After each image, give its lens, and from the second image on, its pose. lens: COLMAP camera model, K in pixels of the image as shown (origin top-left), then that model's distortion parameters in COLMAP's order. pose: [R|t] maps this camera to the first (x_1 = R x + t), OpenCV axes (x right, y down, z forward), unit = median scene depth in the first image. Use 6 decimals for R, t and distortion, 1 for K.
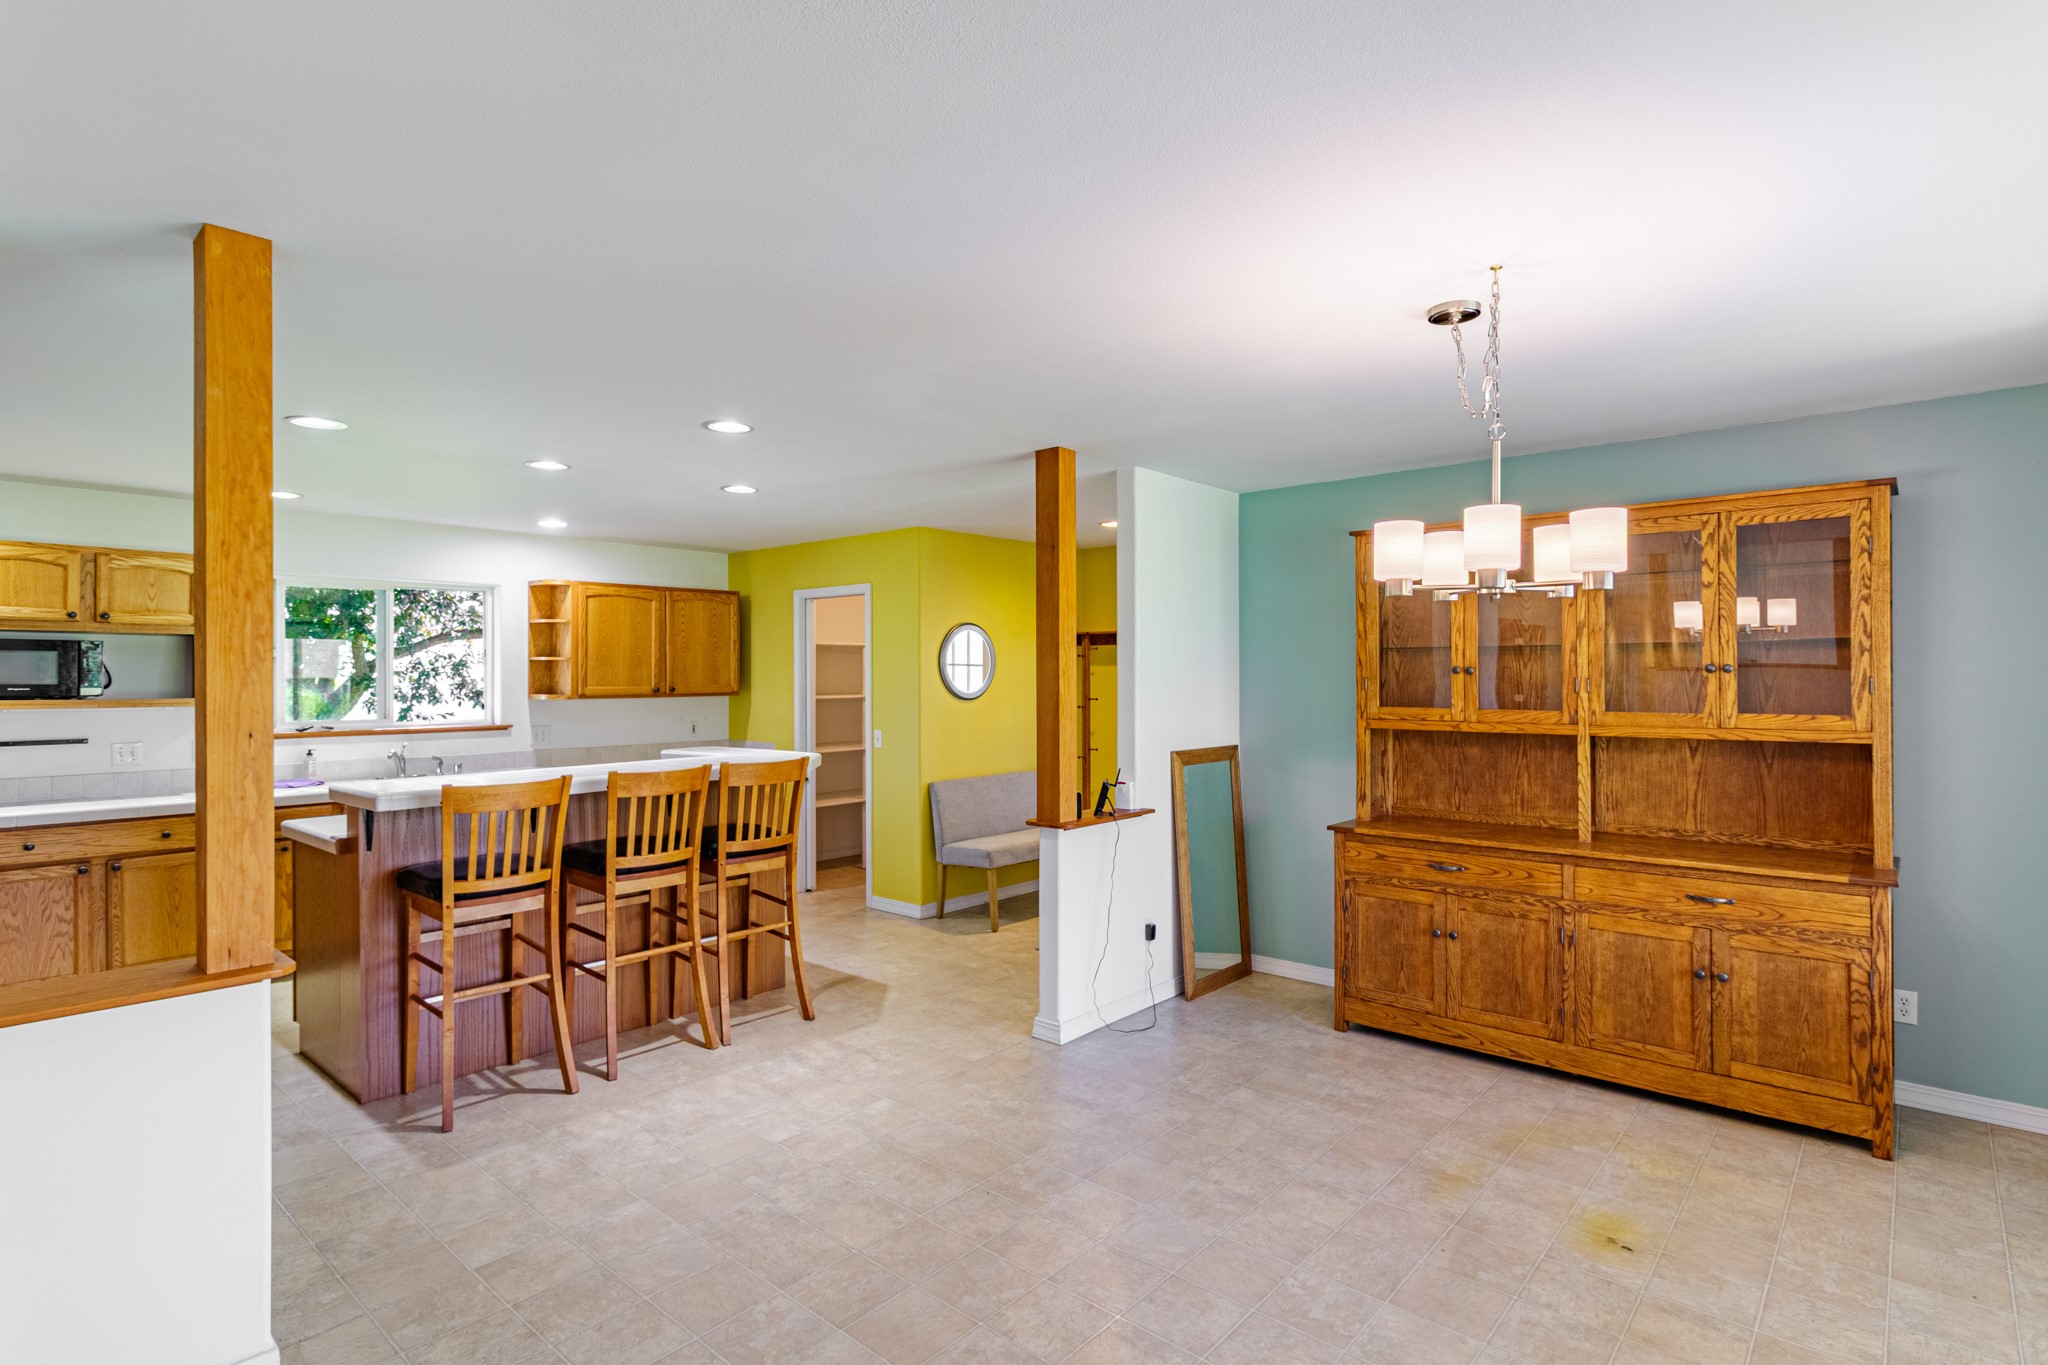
lens RADIAL K [[1039.7, 0, 1028.5], [0, 1039.7, 672.4], [0, 0, 1]] dist [-0.000796, -0.000028]
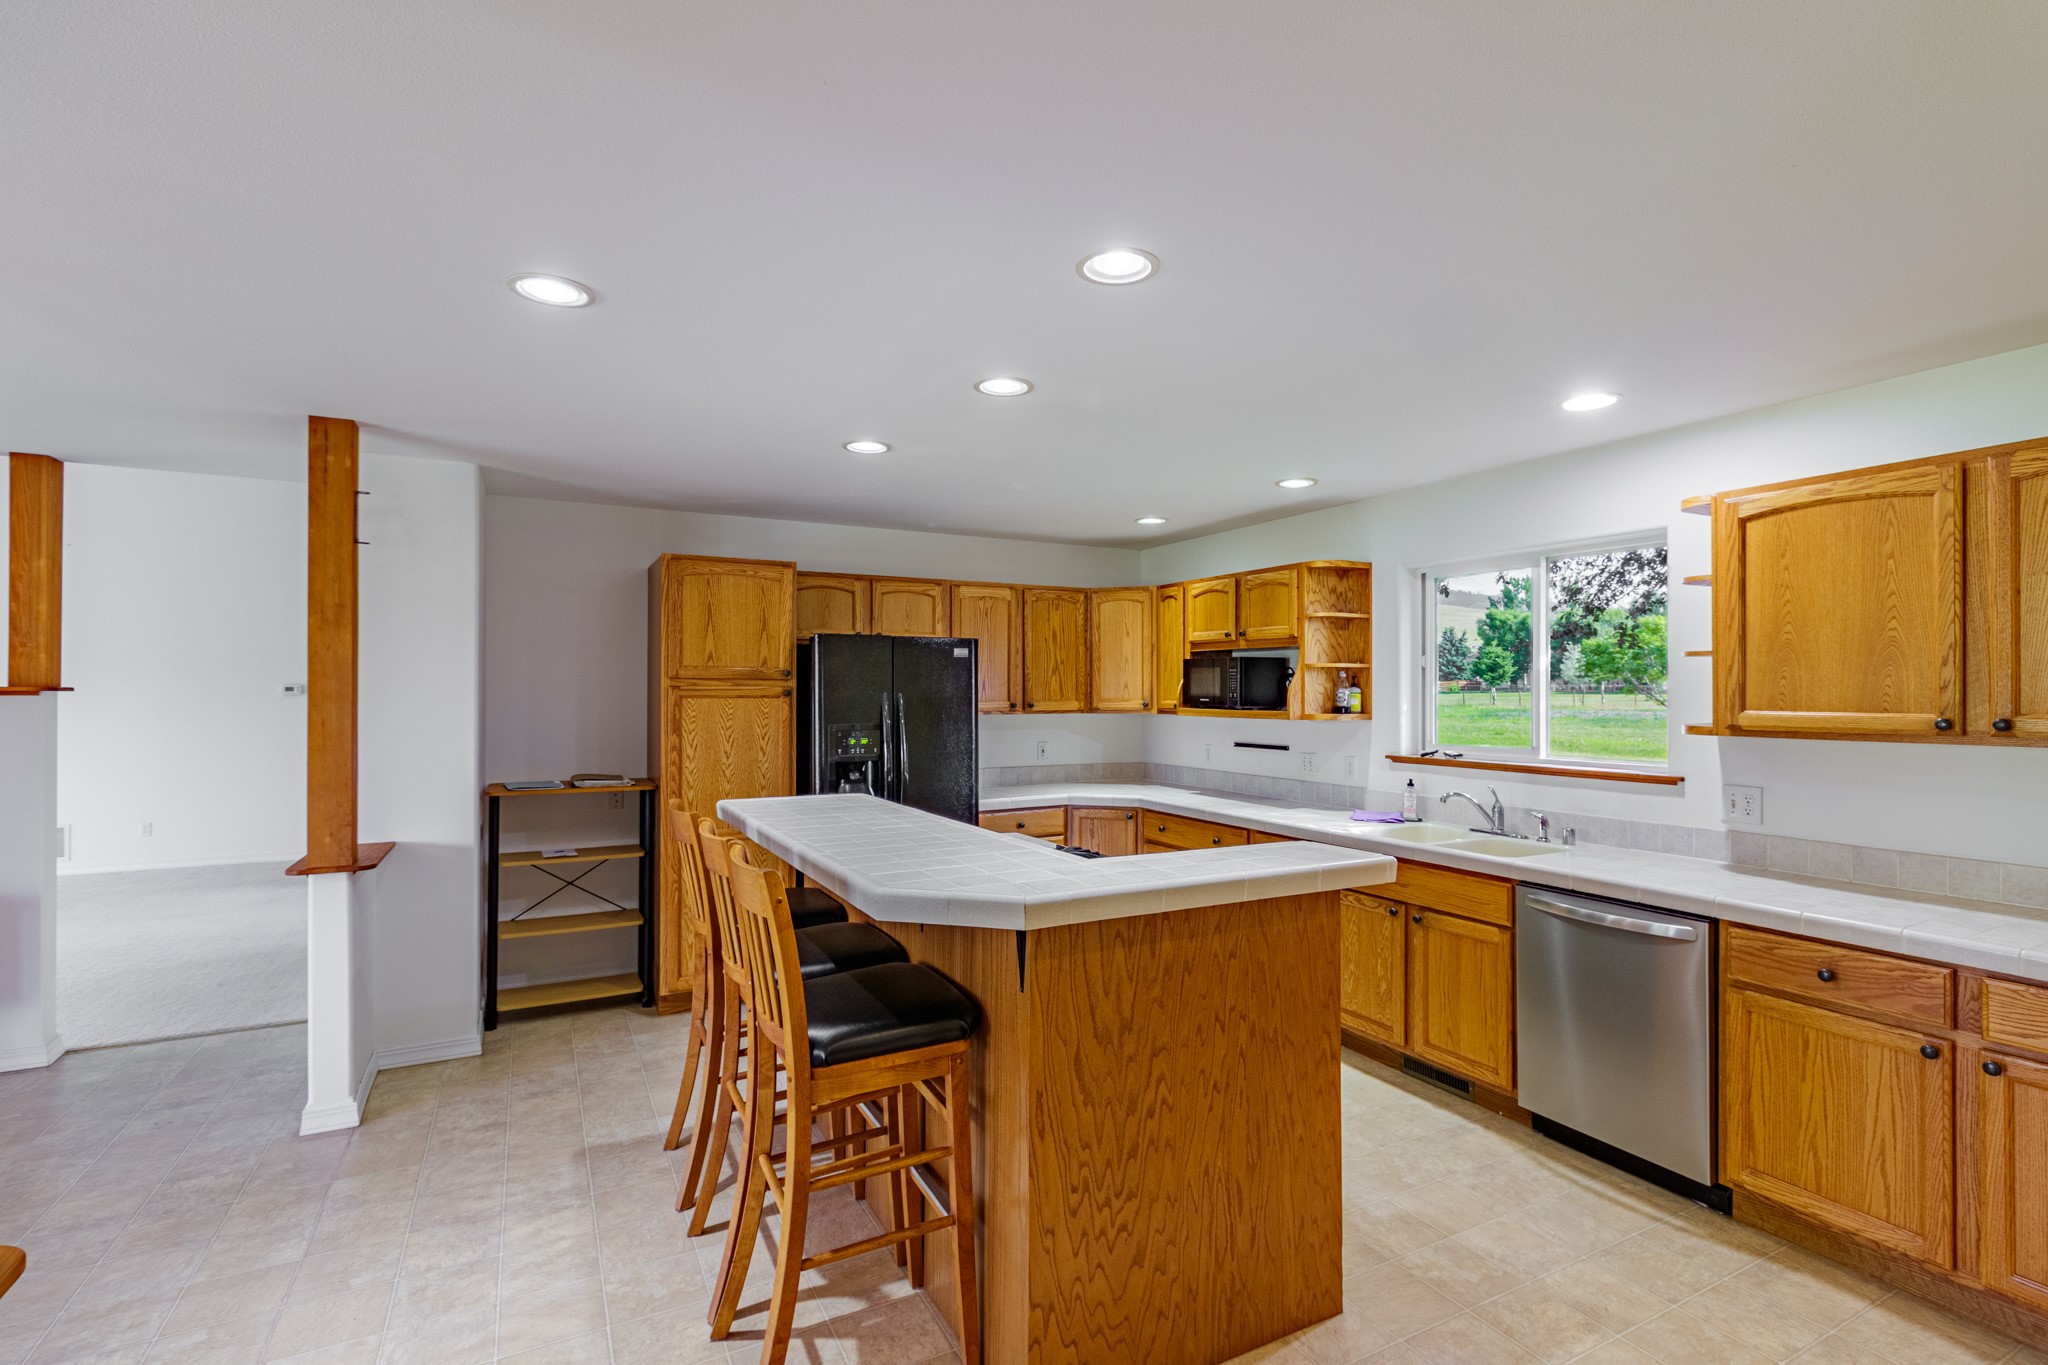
lens RADIAL K [[948.4, 0, 1042.5], [0, 948.4, 681.9], [0, 0, 1]] dist [0.005159, 0.000579]
pose [[-0.343358, -0.005819, -0.939187, 0.163092], [0.005859, 0.999948, -0.008337, 0.004745], [0.939186, -0.008365, -0.343306, 1.561335]]
